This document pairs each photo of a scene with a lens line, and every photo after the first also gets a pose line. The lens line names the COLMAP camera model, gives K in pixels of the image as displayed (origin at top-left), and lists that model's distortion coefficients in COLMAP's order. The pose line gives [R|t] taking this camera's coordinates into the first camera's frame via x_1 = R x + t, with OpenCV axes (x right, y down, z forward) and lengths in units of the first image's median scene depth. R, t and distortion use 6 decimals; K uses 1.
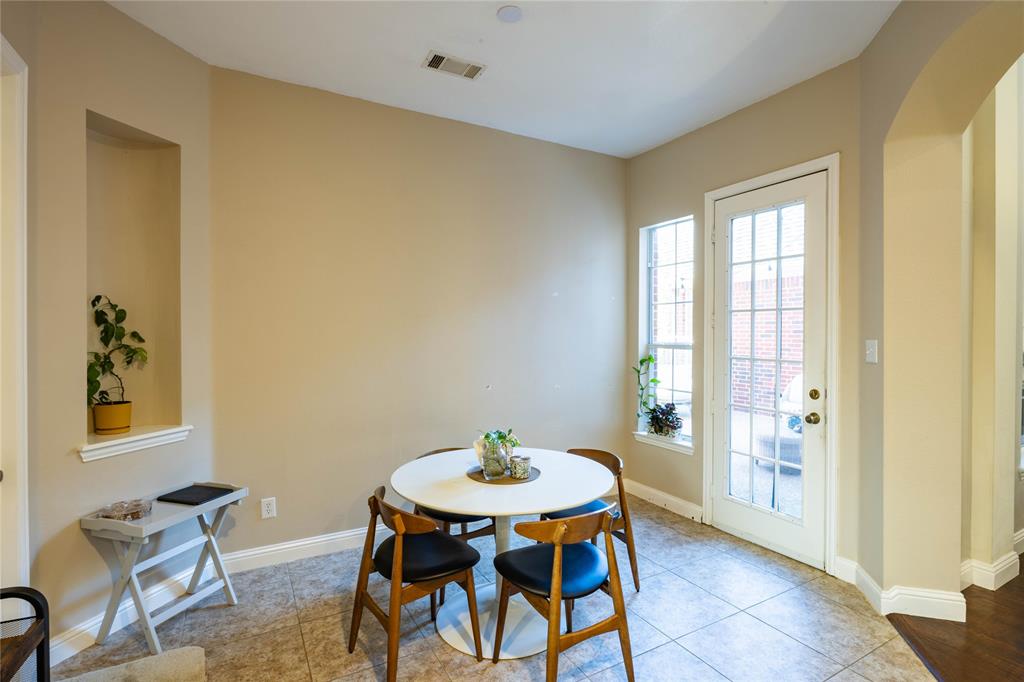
lens RADIAL K [[487.5, 0, 515.2], [0, 487.5, 337.5], [0, 0, 1]] dist [-0.000552, -0.000239]
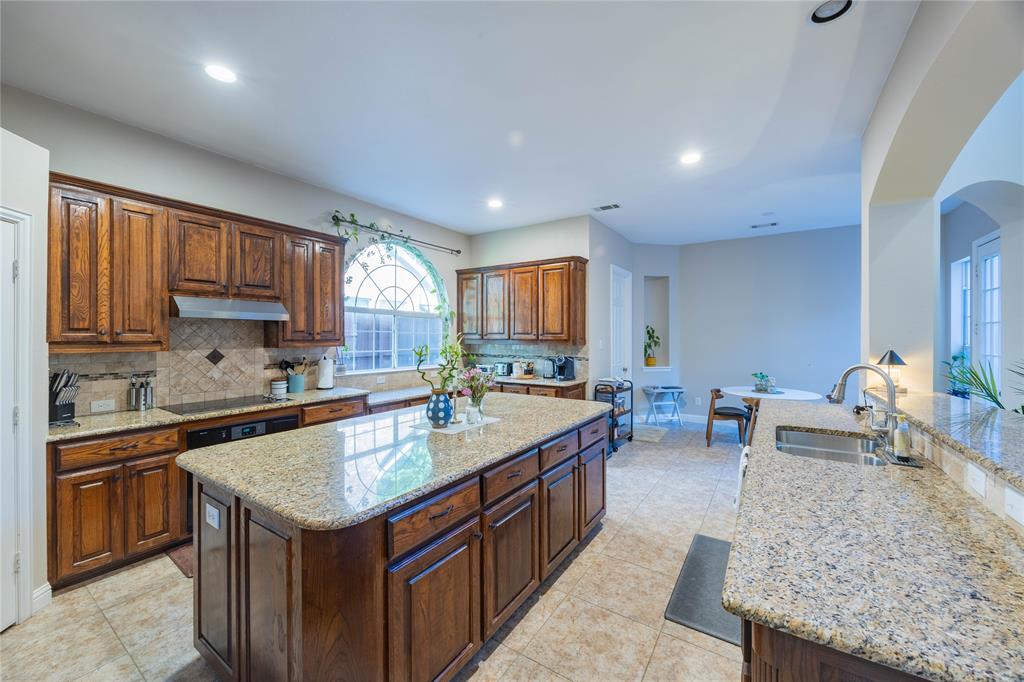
lens RADIAL K [[394.6, 0, 512.5], [0, 394.6, 337.8], [0, 0, 1]] dist [0.001003, 0.000085]
pose [[0.448705, 0.005179, -0.893665, 1.178453], [-0.010529, 0.999944, 0.000508, 0.007511], [0.893618, 0.009181, 0.448735, -1.075928]]
